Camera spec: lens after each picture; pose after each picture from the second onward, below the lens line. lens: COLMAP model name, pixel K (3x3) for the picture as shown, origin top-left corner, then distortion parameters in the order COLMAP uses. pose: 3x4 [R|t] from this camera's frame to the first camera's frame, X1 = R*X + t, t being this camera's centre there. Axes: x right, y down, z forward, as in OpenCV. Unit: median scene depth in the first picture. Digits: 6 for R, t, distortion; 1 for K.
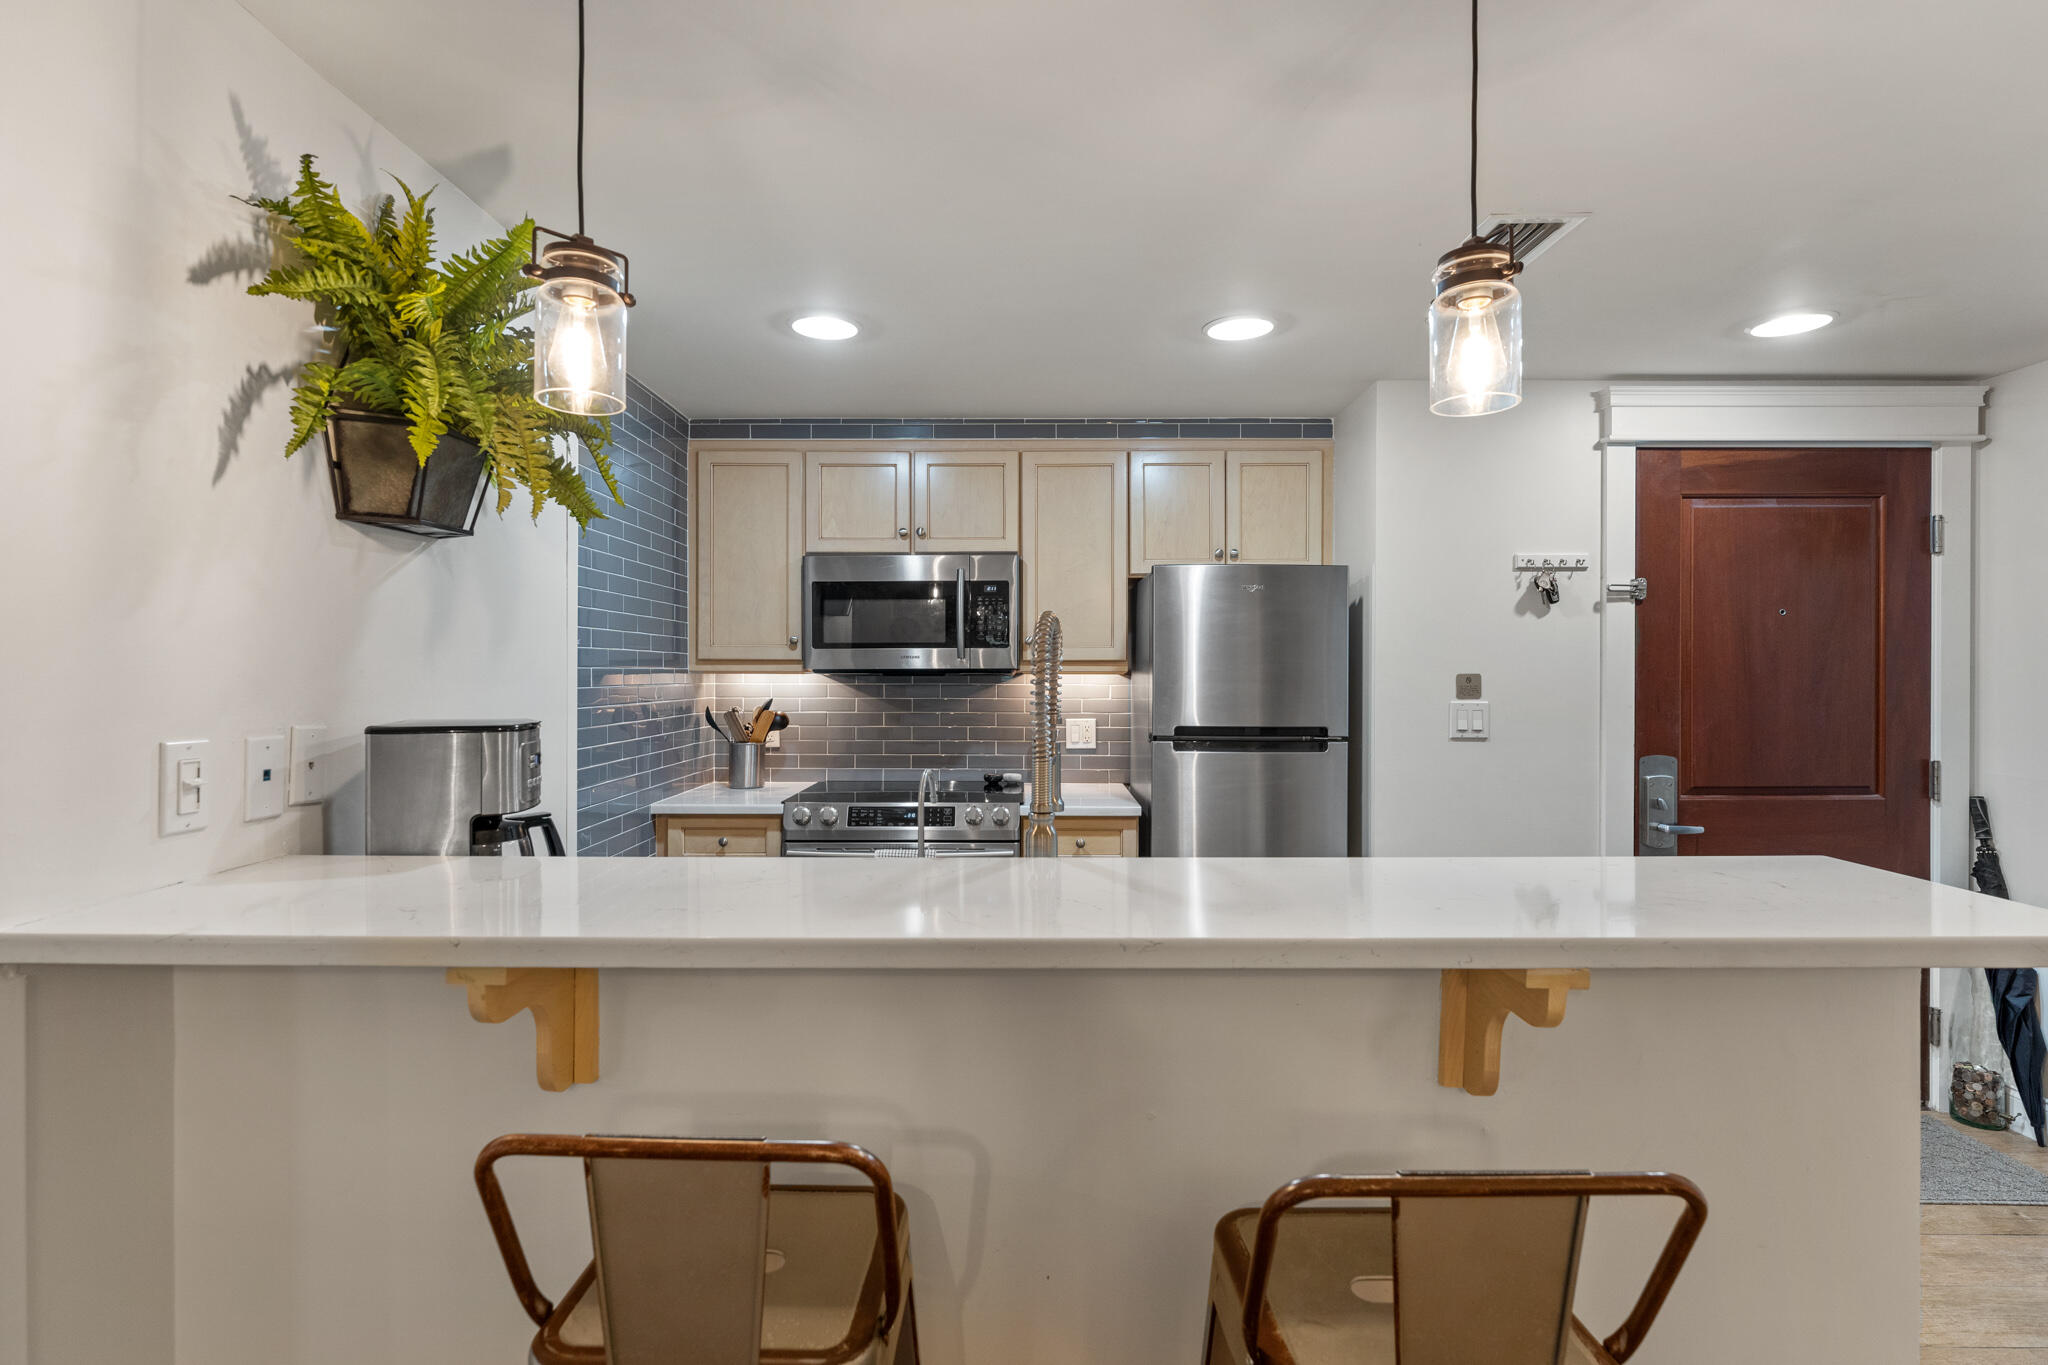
lens RADIAL K [[1000.9, 0, 1015.6], [0, 1000.9, 677.0], [0, 0, 1]] dist [0.000163, -0.001505]
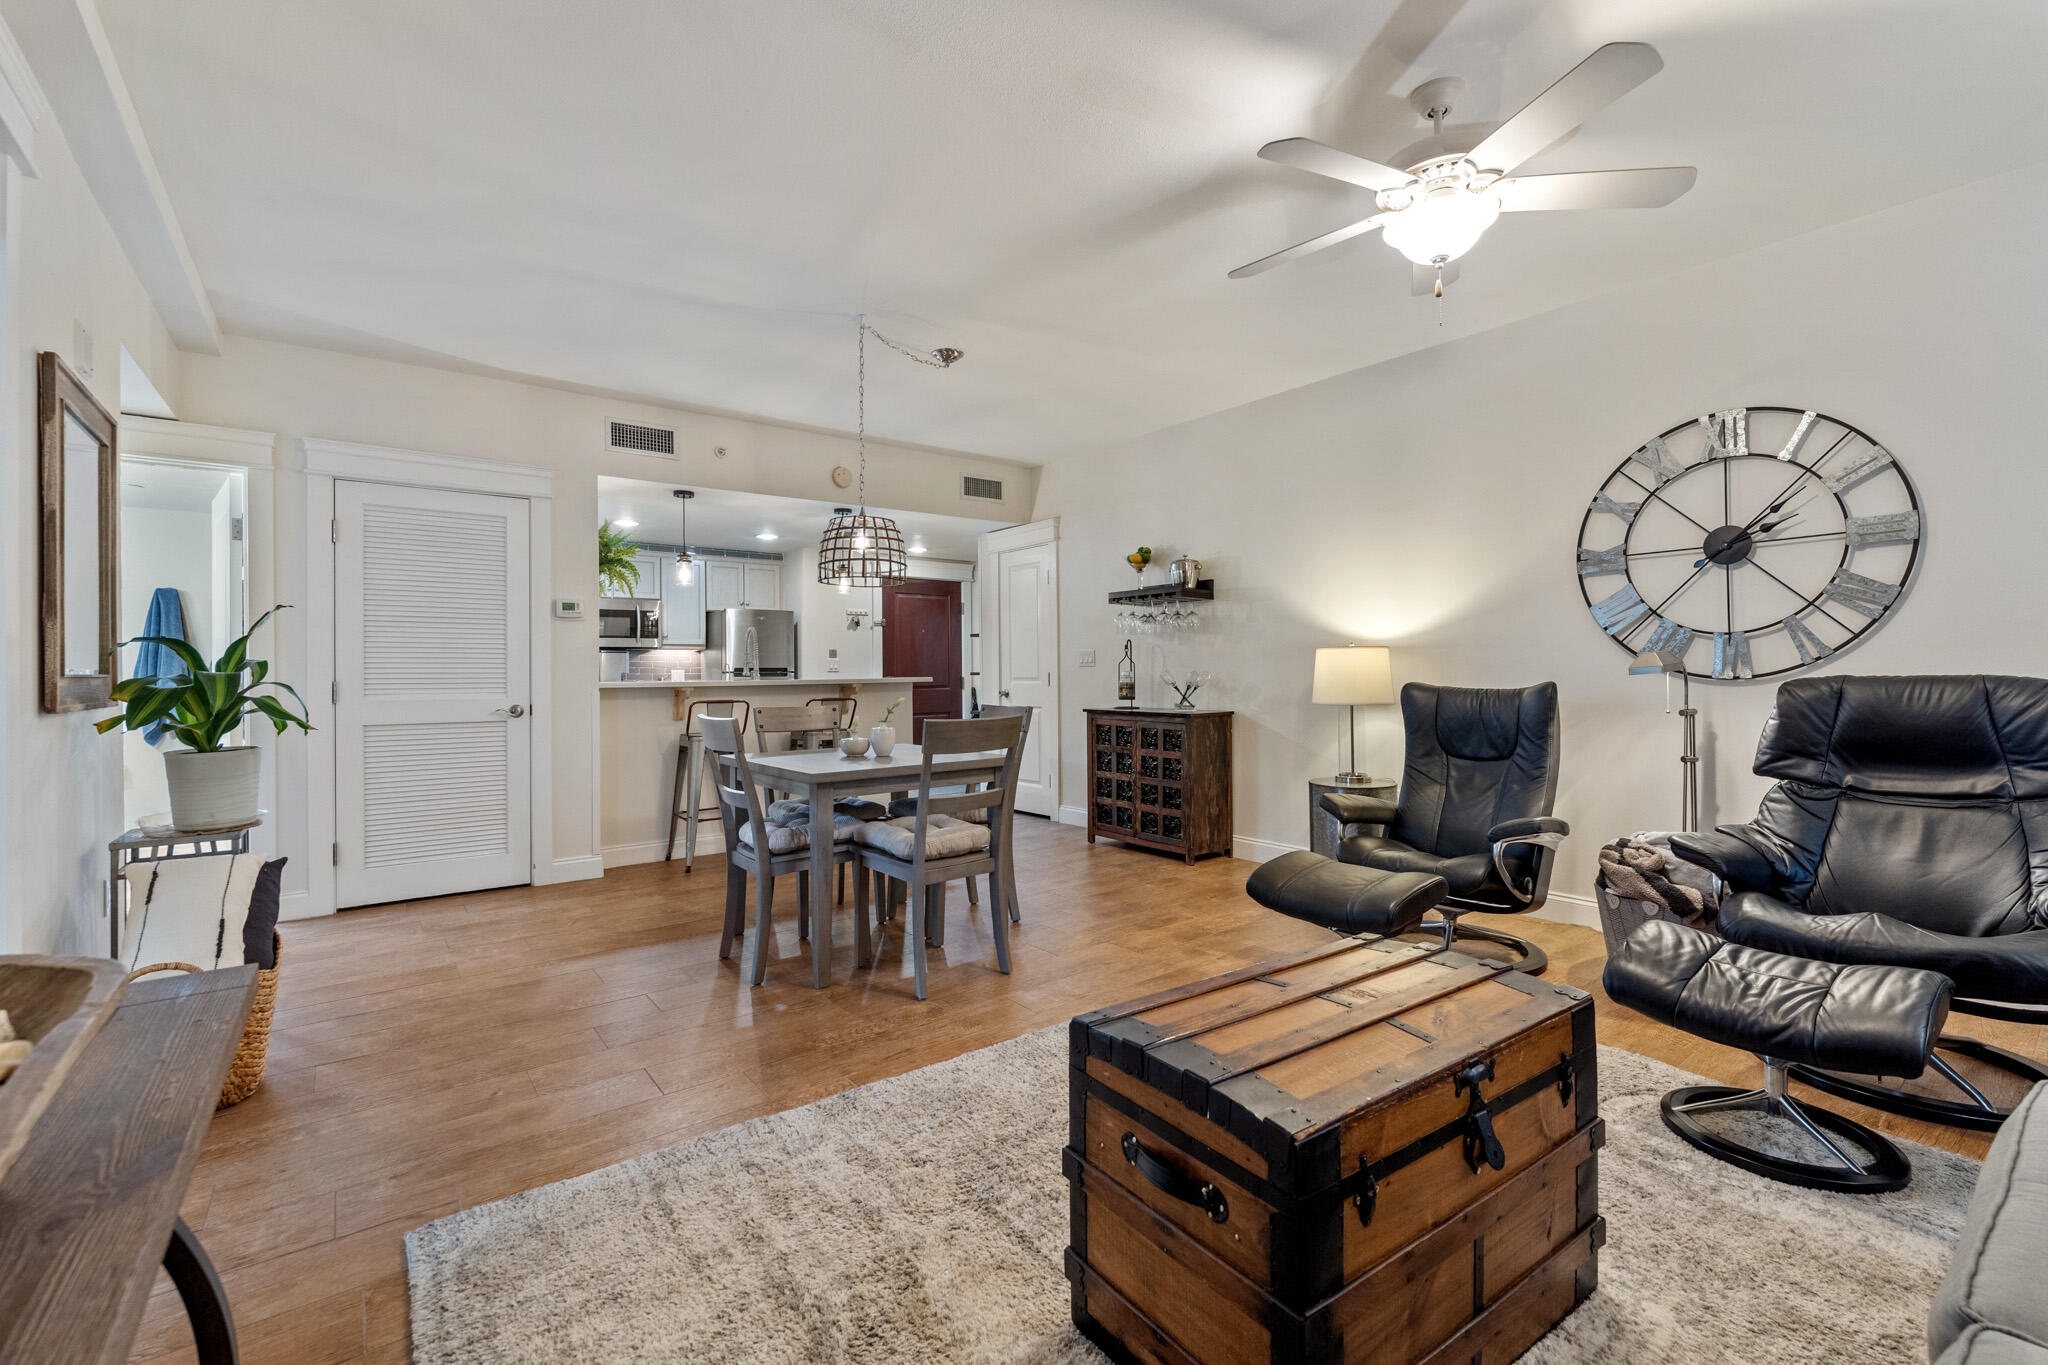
lens RADIAL K [[869.5, 0, 1011.2], [0, 869.5, 671.5], [0, 0, 1]] dist [-0.000957, -0.000592]
pose [[0.786196, -0.008201, 0.617922, -0.728343], [0.014597, 0.999879, -0.005302, 0.083702], [-0.617804, 0.013188, 0.786221, -1.357300]]
